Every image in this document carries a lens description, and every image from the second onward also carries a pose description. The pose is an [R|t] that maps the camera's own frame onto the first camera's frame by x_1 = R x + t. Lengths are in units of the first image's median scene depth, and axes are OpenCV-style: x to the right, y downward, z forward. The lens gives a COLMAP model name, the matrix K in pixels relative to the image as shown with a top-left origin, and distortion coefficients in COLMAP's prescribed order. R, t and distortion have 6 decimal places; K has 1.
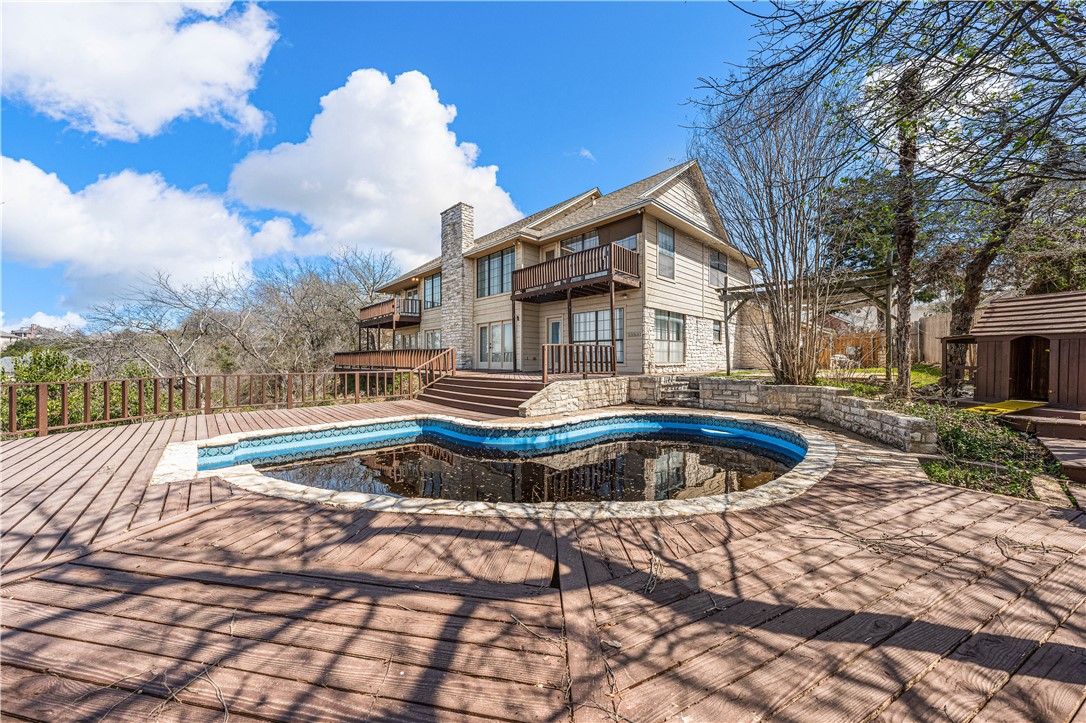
lens RADIAL K [[360.1, 0, 543.0], [0, 360.1, 361.5], [0, 0, 1]] dist [-0.004201, -0.000085]
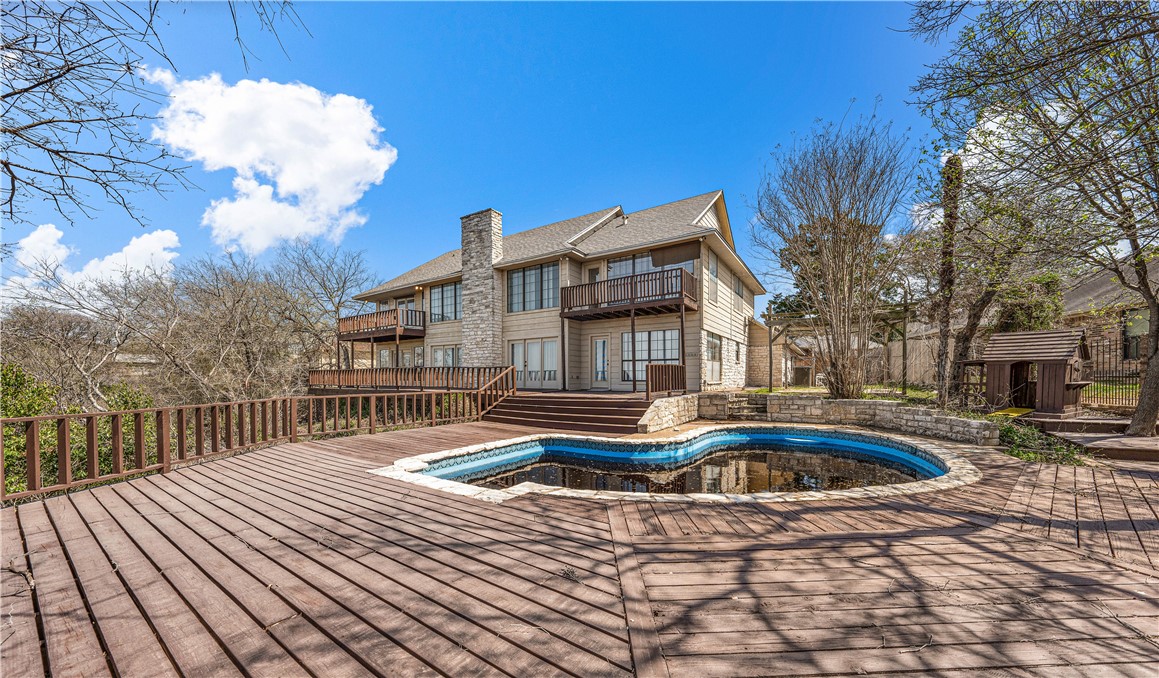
lens RADIAL K [[385.5, 0, 581.0], [0, 385.5, 384.3], [0, 0, 1]] dist [-0.001741, -0.000089]
pose [[0.974017, -0.004776, 0.226425, -0.450948], [0.002151, 0.999928, 0.011839, -0.002179], [-0.226465, -0.011045, 0.973957, -0.049878]]
